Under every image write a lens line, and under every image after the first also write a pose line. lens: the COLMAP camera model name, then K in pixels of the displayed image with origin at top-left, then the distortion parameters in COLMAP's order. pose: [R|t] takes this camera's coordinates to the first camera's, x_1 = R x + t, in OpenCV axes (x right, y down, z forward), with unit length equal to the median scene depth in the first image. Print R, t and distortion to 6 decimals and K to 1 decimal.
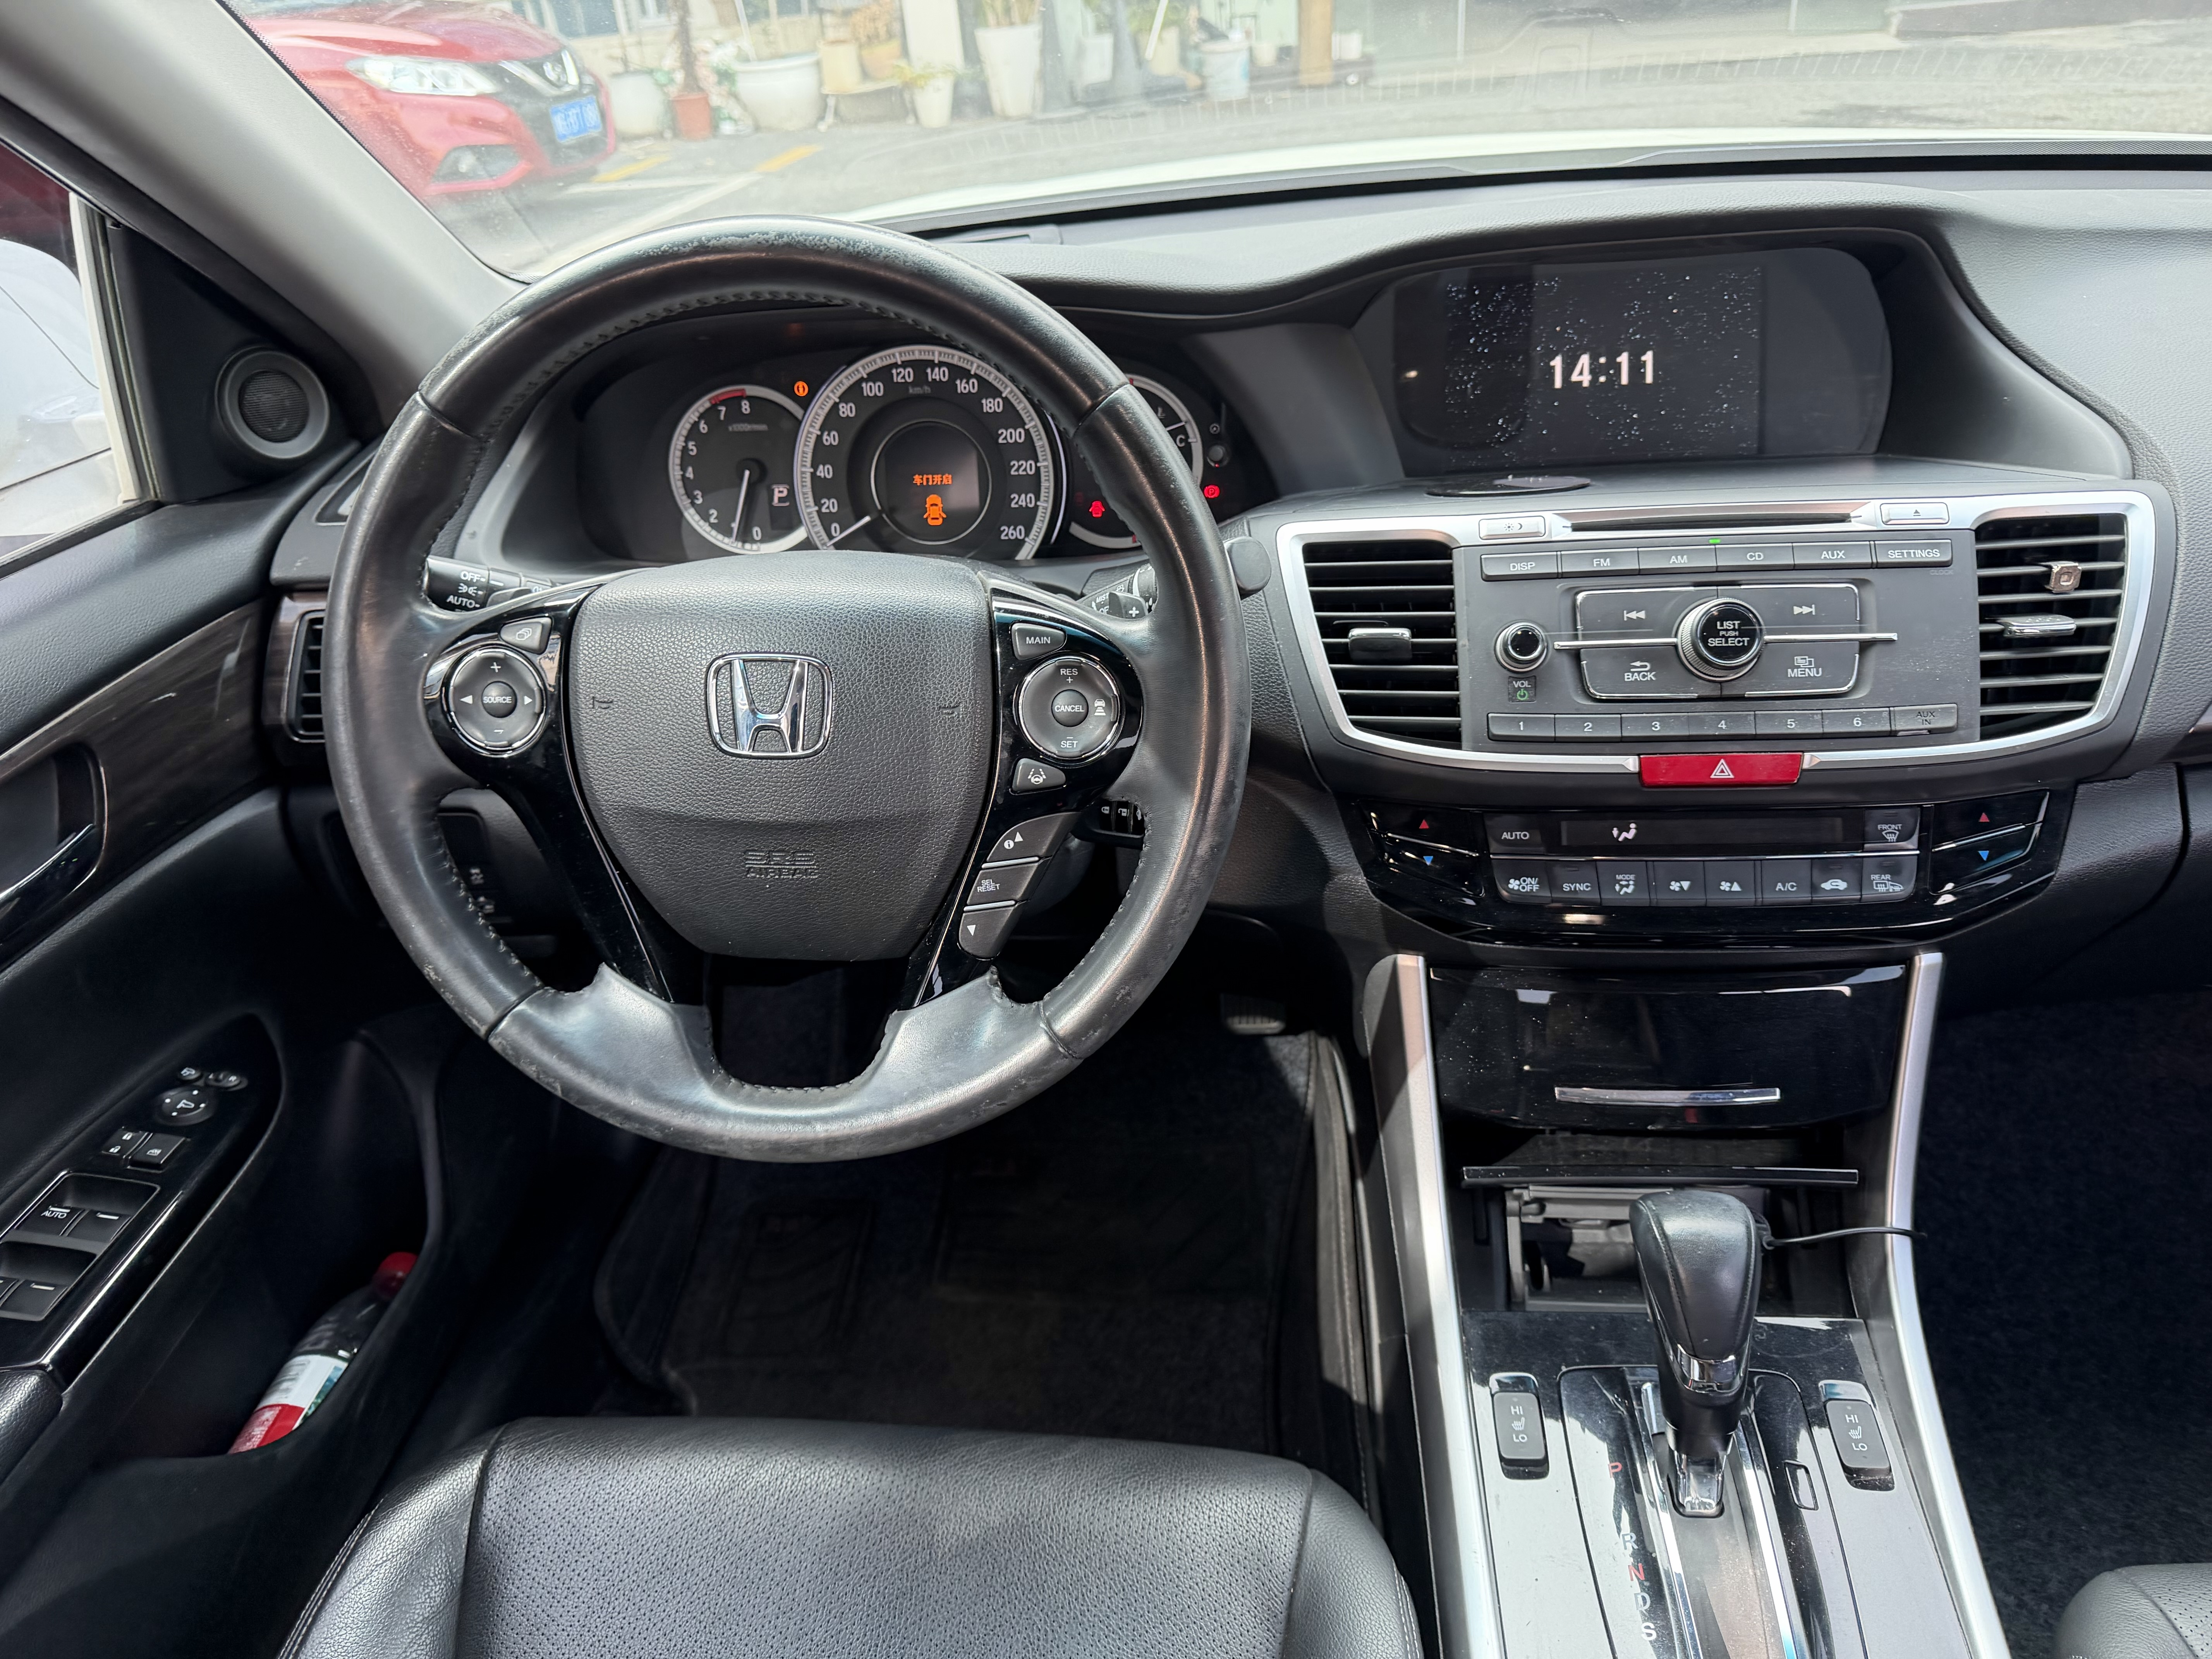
lens RADIAL K [[1538.4, 0, 1150.2], [0, 1538.4, 835.7], [0, 0, 1]] dist [0.051747, -0.078189]
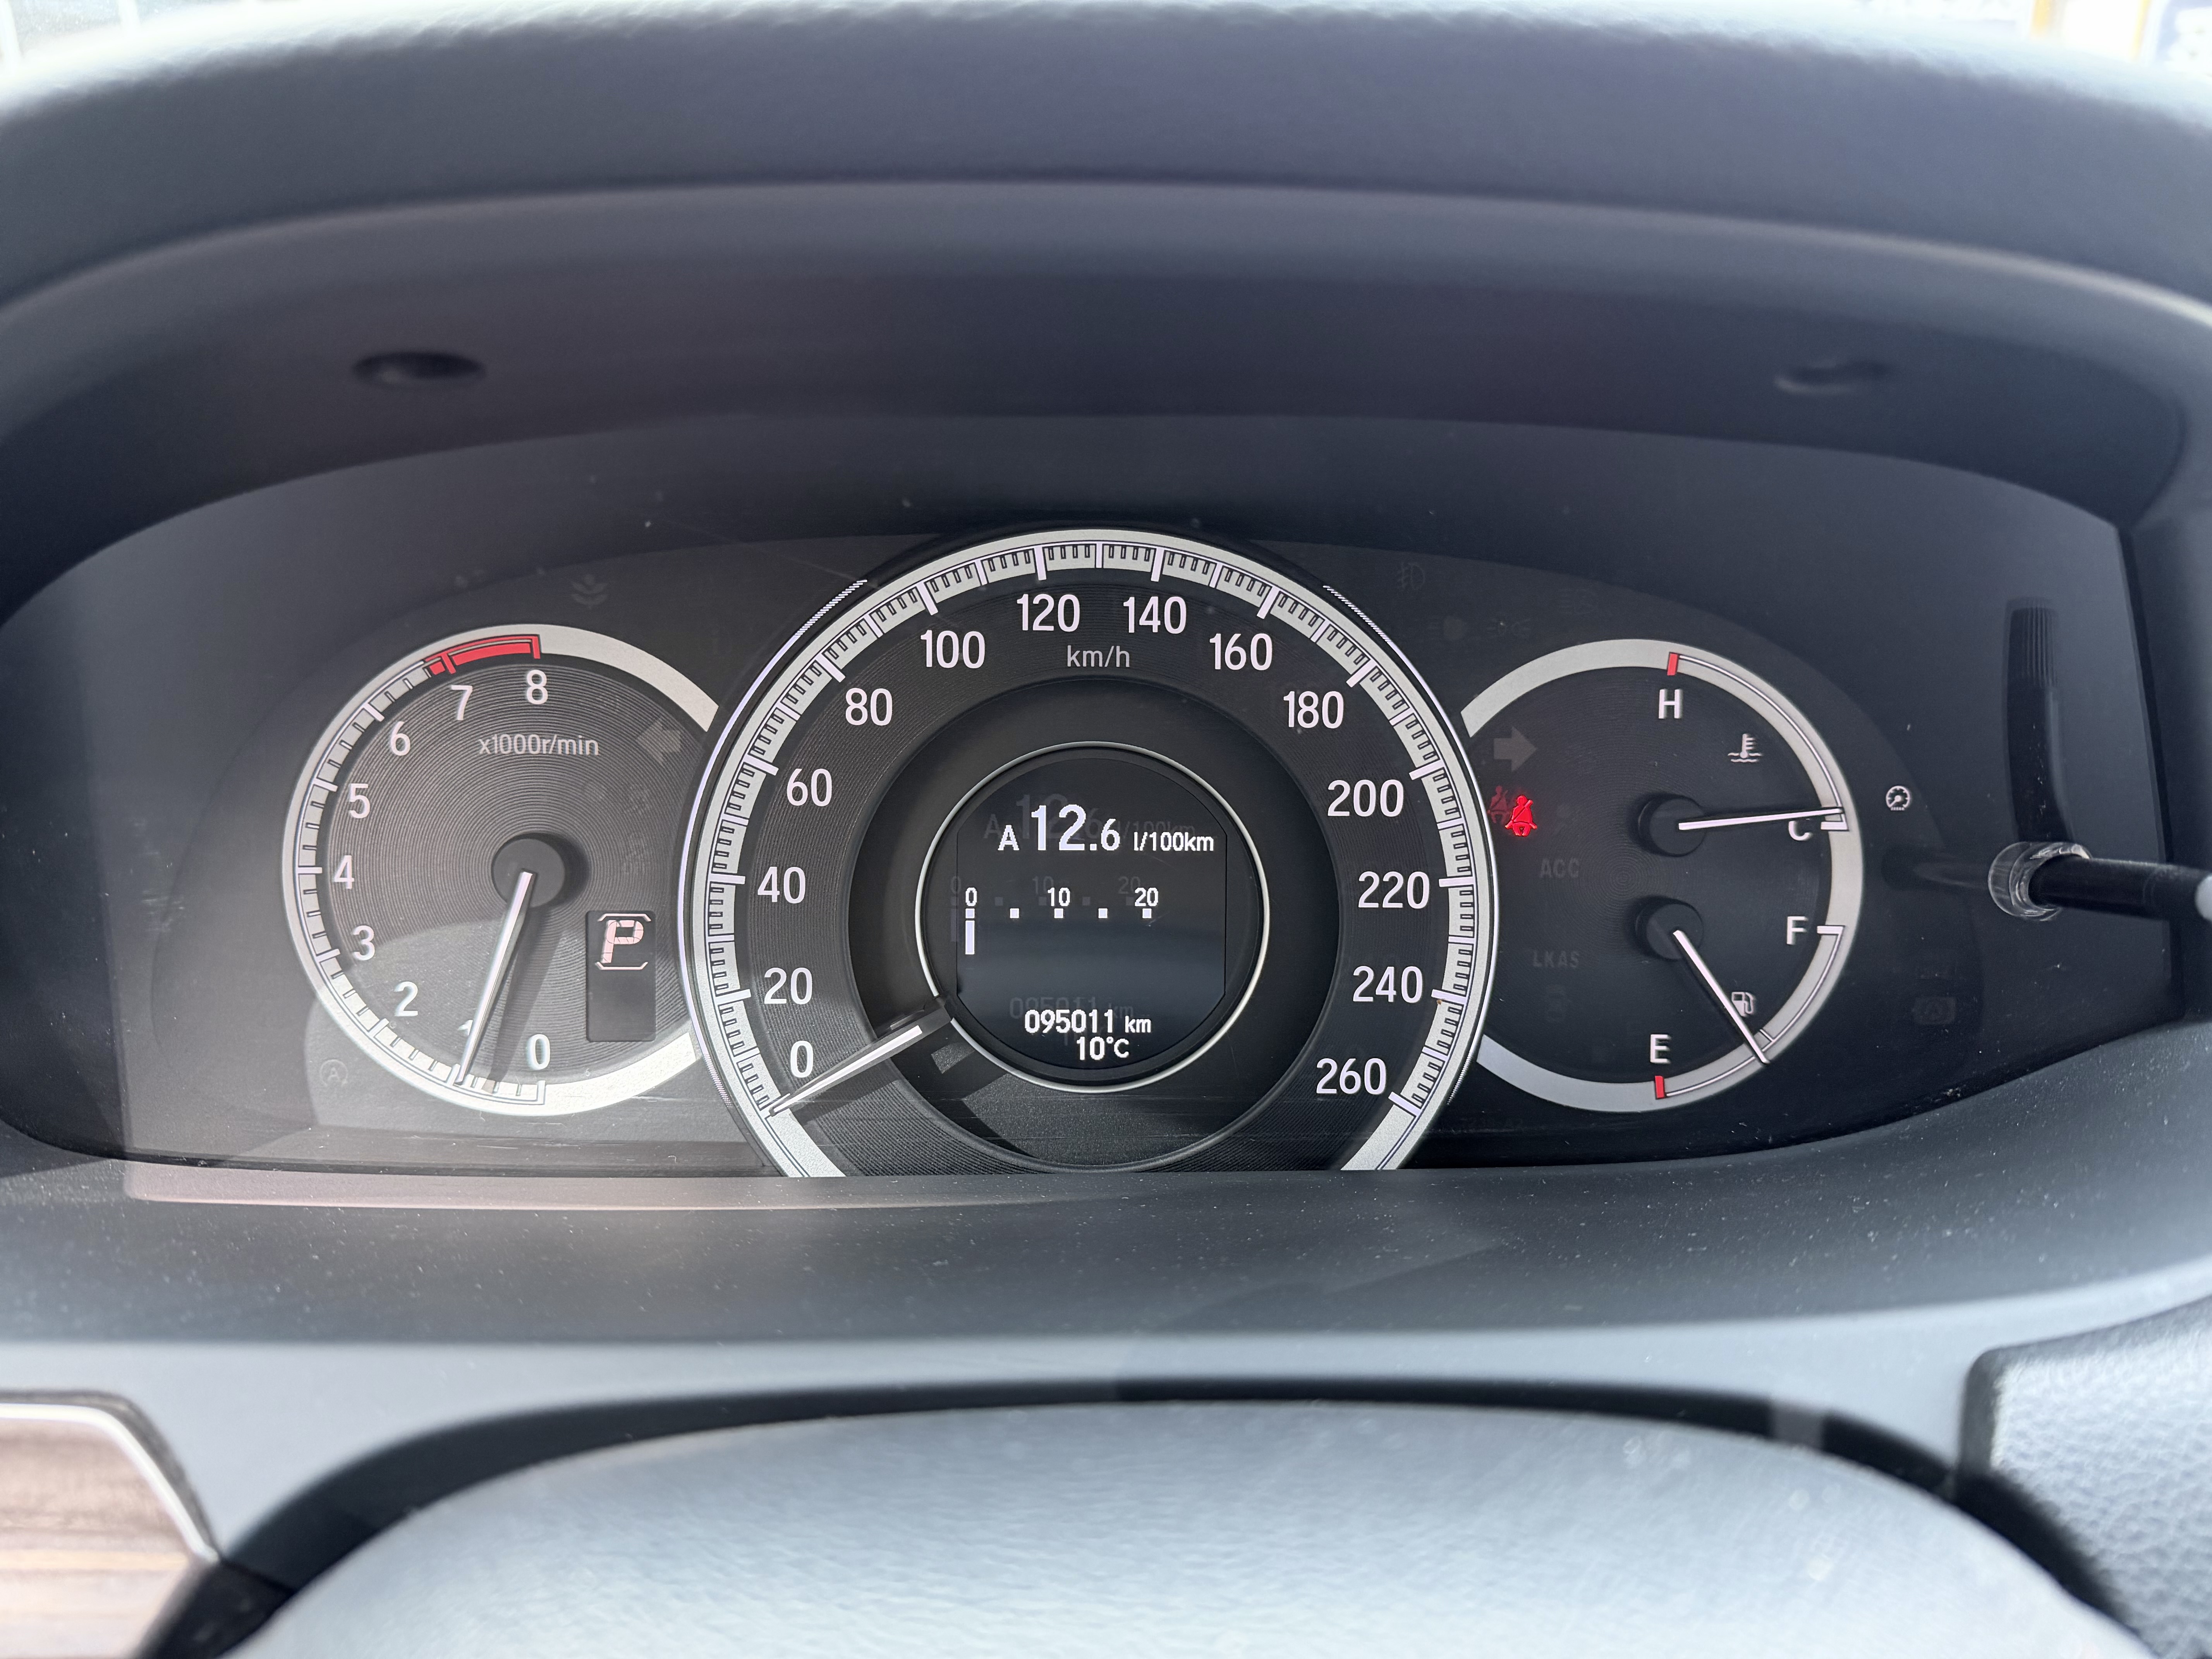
lens RADIAL K [[1750.0, 0, 1116.1], [0, 1750.0, 824.9], [0, 0, 1]] dist [0.046005, -0.000939]
pose [[0.990499, 0.027250, 0.134794, -0.206320], [-0.000402, 0.980741, -0.195313, -0.190158], [-0.137521, 0.193403, 0.971434, 0.678035]]
